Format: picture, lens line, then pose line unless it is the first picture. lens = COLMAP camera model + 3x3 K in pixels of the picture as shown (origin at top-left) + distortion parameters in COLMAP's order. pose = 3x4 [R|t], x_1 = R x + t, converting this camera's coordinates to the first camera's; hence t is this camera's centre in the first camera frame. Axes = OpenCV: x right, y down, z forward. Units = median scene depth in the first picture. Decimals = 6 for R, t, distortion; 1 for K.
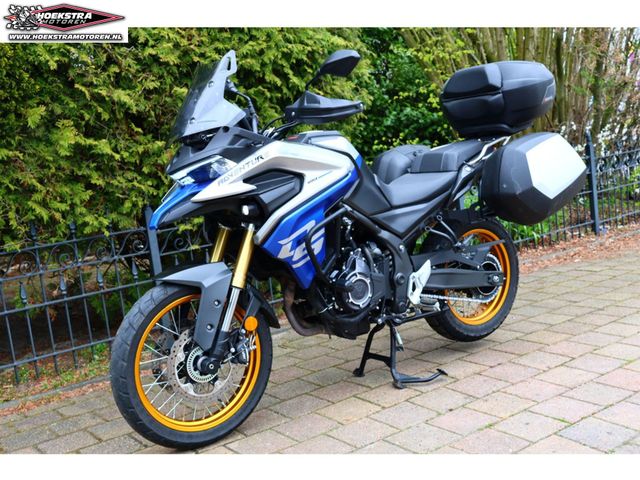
lens RADIAL K [[740.5, 0, 320.5], [0, 740.5, 240.1], [0, 0, 1]] dist [-0.039257, 0.000000]
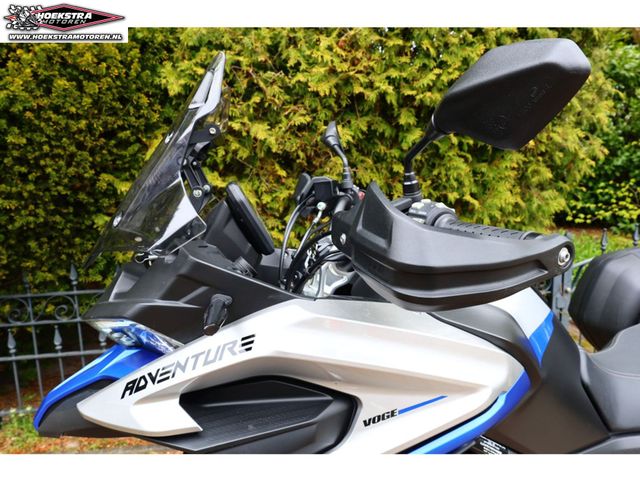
lens RADIAL K [[460.5, 0, 319.4], [0, 460.5, 241.0], [0, 0, 1]] dist [-0.003674, 0.003317]
pose [[0.886998, 0.169662, -0.429476, 0.032384], [-0.142622, 0.985241, 0.094655, -0.128870], [0.439196, -0.022706, 0.898104, 0.544570]]
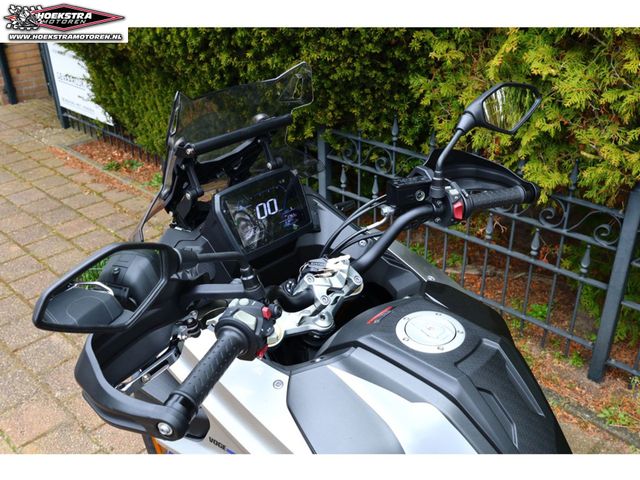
lens RADIAL K [[615.1, 0, 320.7], [0, 615.1, 240.2], [0, 0, 1]] dist [-0.035627, 0.000000]
pose [[0.184408, 0.566153, -0.803408, 0.150282], [-0.131184, 0.824291, 0.550758, -0.265284], [0.974056, 0.003830, 0.226276, 0.679789]]
